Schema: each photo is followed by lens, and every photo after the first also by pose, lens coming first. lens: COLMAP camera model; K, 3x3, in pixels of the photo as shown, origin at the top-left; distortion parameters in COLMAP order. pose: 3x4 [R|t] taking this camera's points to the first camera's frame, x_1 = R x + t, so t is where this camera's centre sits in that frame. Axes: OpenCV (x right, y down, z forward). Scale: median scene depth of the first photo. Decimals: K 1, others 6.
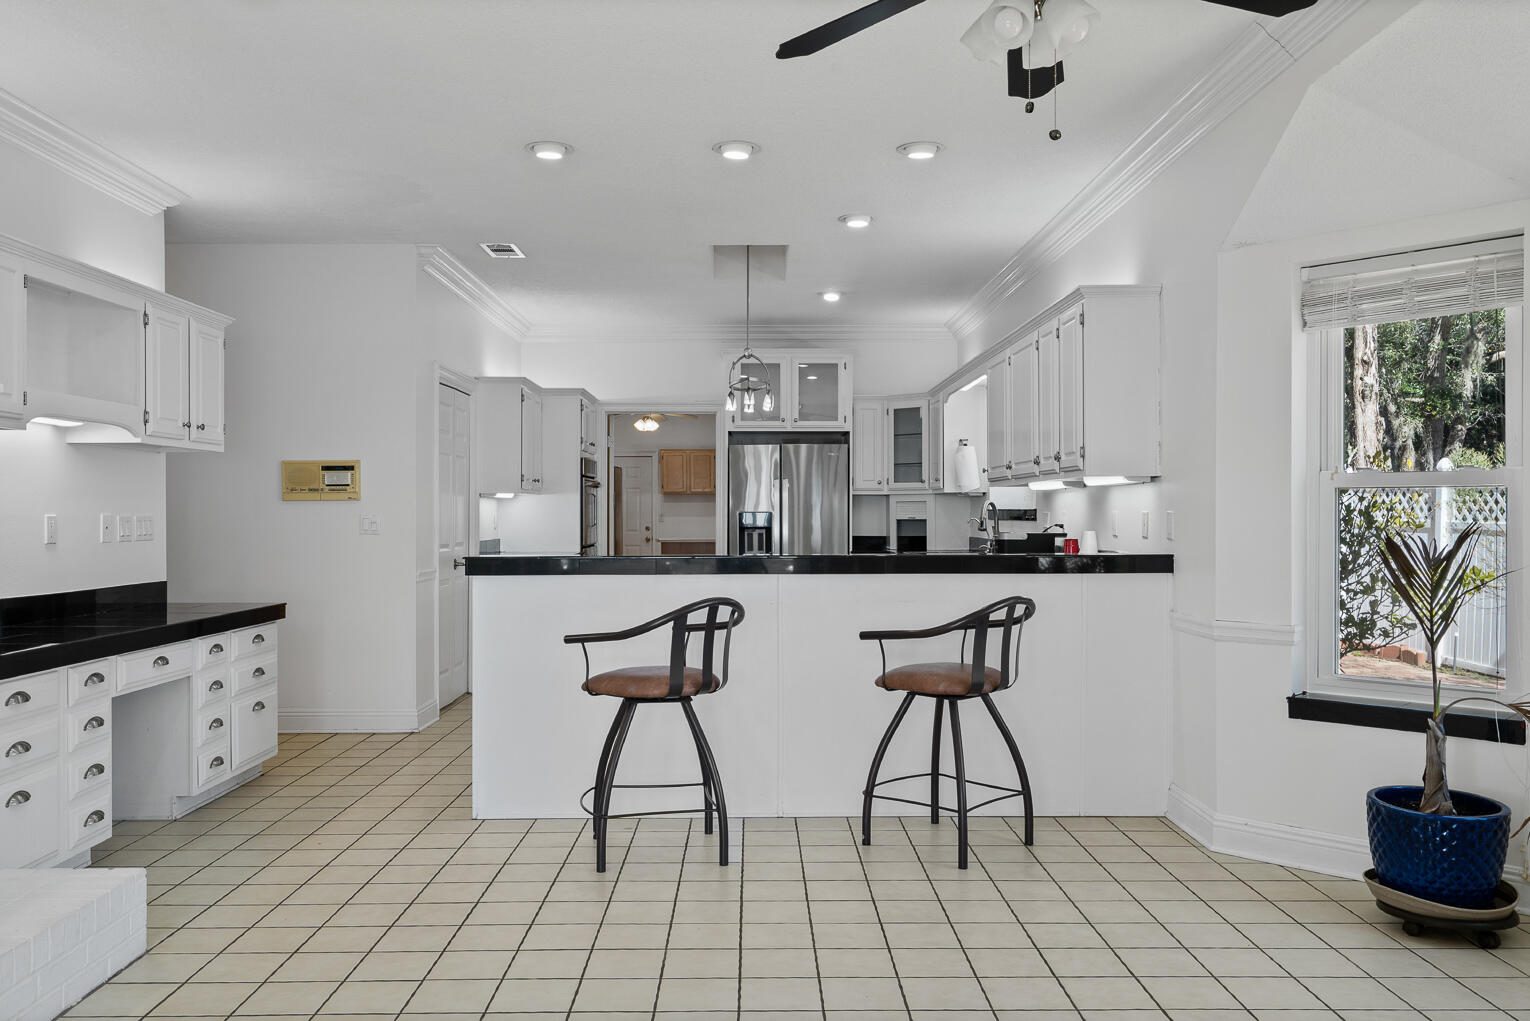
lens RADIAL K [[1206.1, 0, 760.8], [0, 1206.1, 509.9], [0, 0, 1]] dist [0.007214, -0.001335]
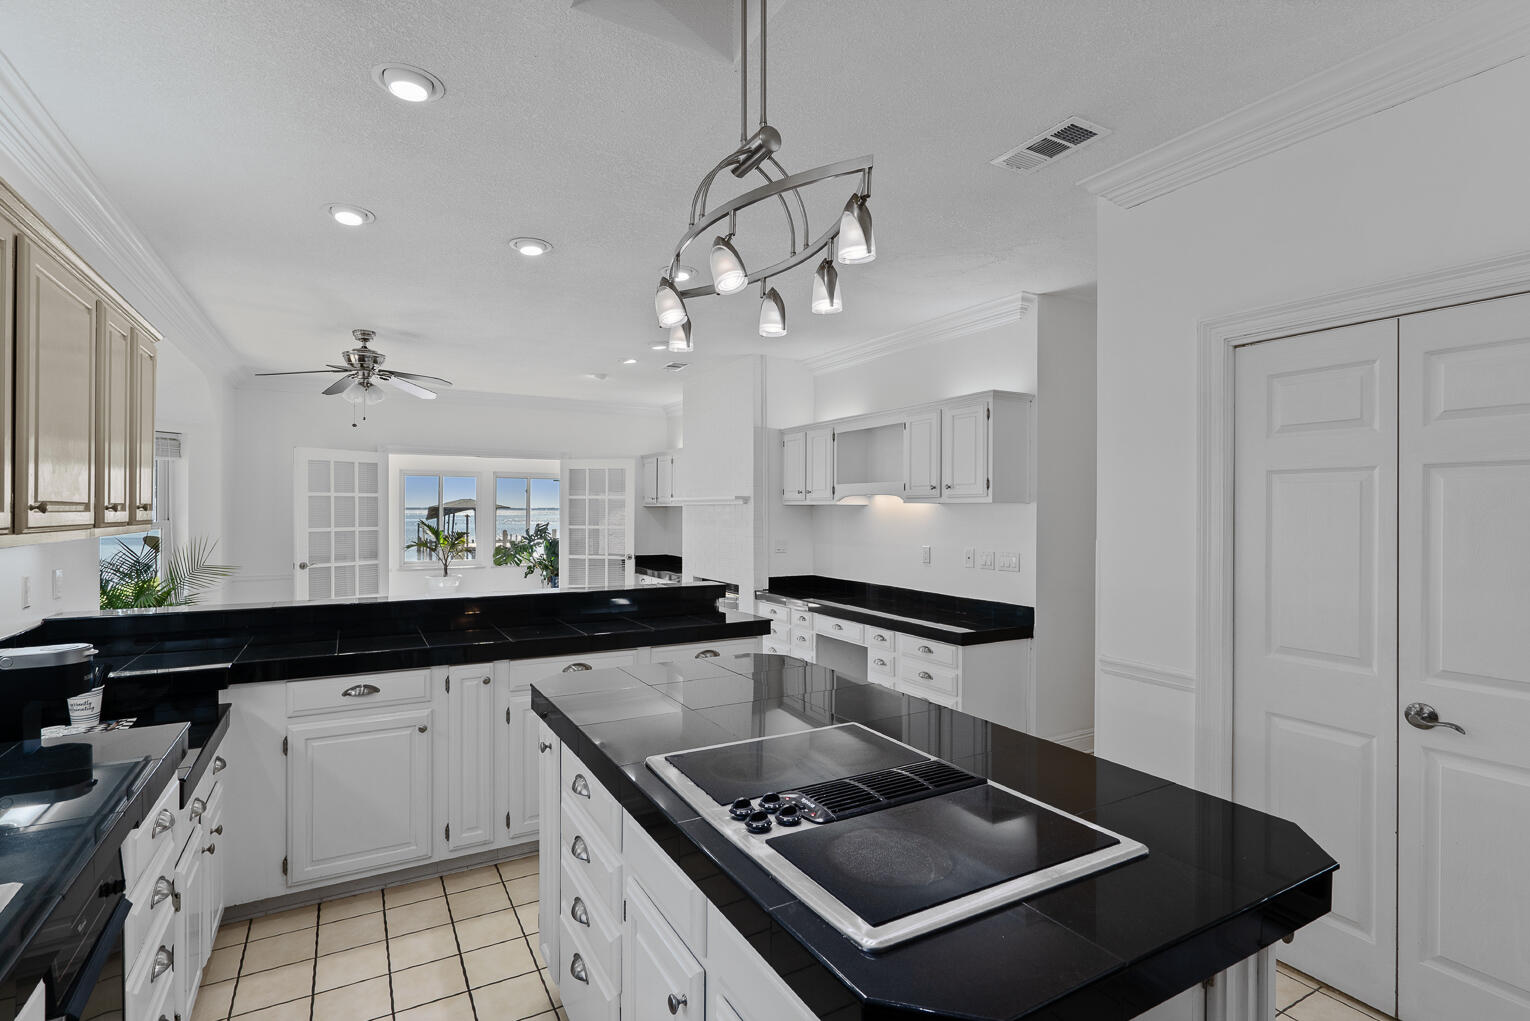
lens RADIAL K [[714.1, 0, 757.1], [0, 714.1, 513.9], [0, 0, 1]] dist [-0.009244, 0.003391]
pose [[-0.873576, 0.000041, -0.486687, 0.074276], [-0.001386, 0.999996, 0.002572, -0.025955], [0.486685, 0.002921, -0.873572, 1.031895]]
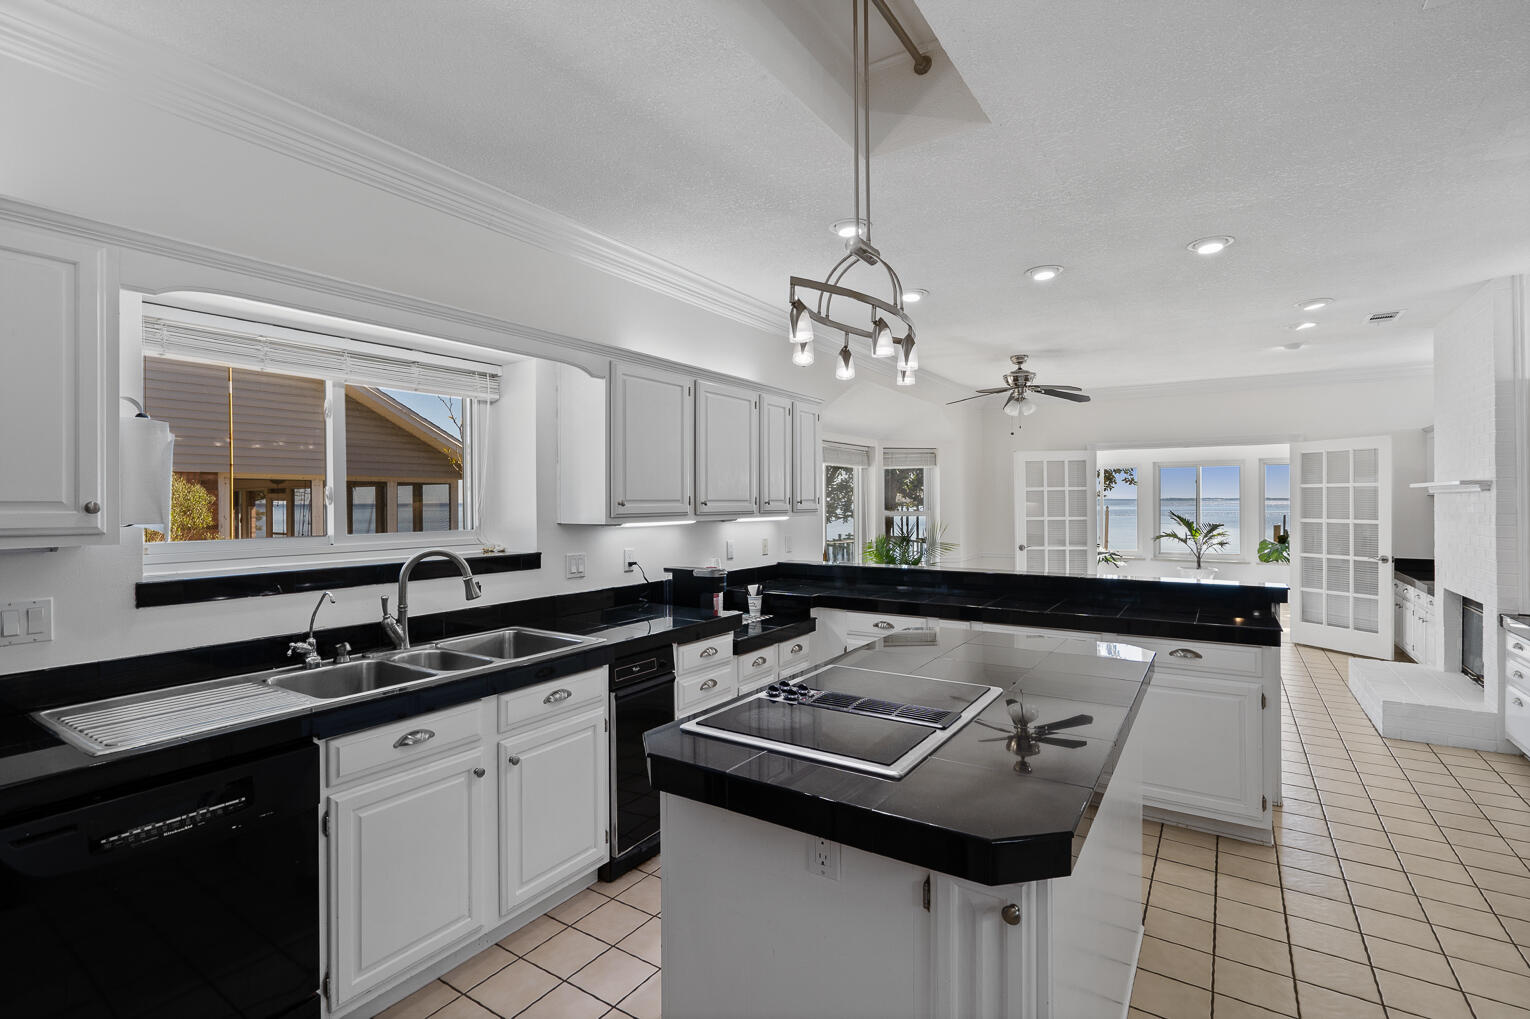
lens RADIAL K [[714.1, 0, 751.2], [0, 714.1, 500.4], [0, 0, 1]] dist [-0.009244, 0.003391]
pose [[-0.827422, 0.005754, 0.561552, -0.116434], [0.003684, 0.999982, -0.004818, -0.026705], [-0.561569, -0.001918, -0.827428, 1.109567]]
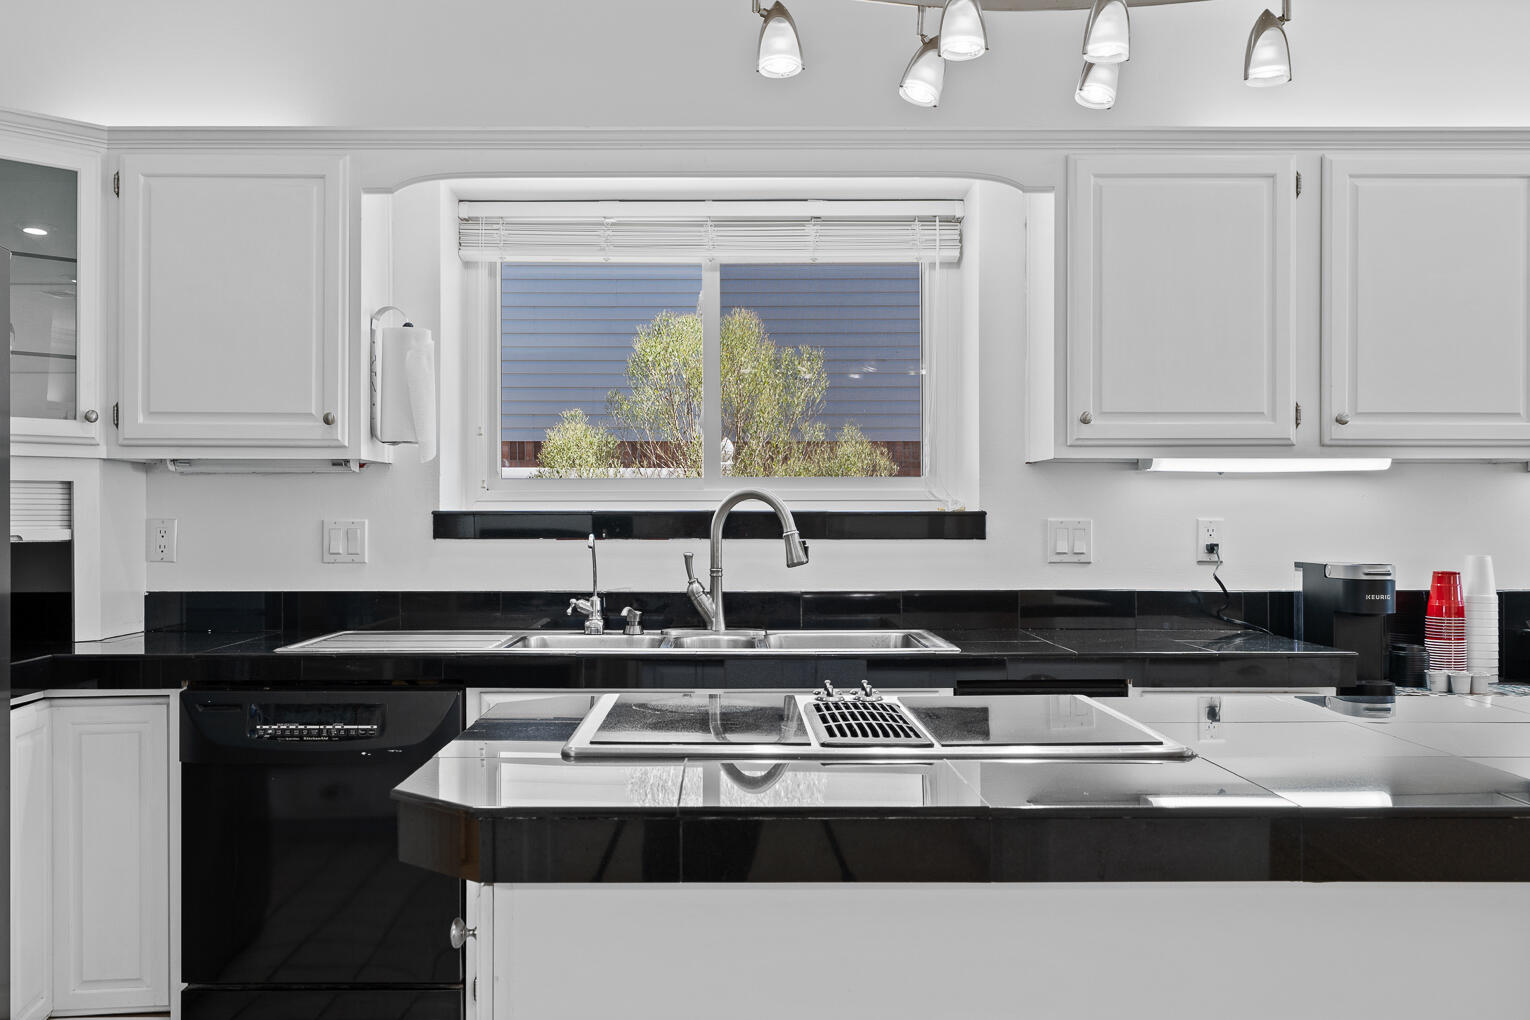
lens RADIAL K [[1449.0, 0, 737.4], [0, 1449.0, 517.8], [0, 0, 1]] dist [-0.011301, 0.000000]
pose [[0.005062, 0.001909, 0.999985, -0.257637], [-0.003487, 0.999992, -0.001892, 0.002128], [-0.999981, -0.003477, 0.005069, 0.929746]]
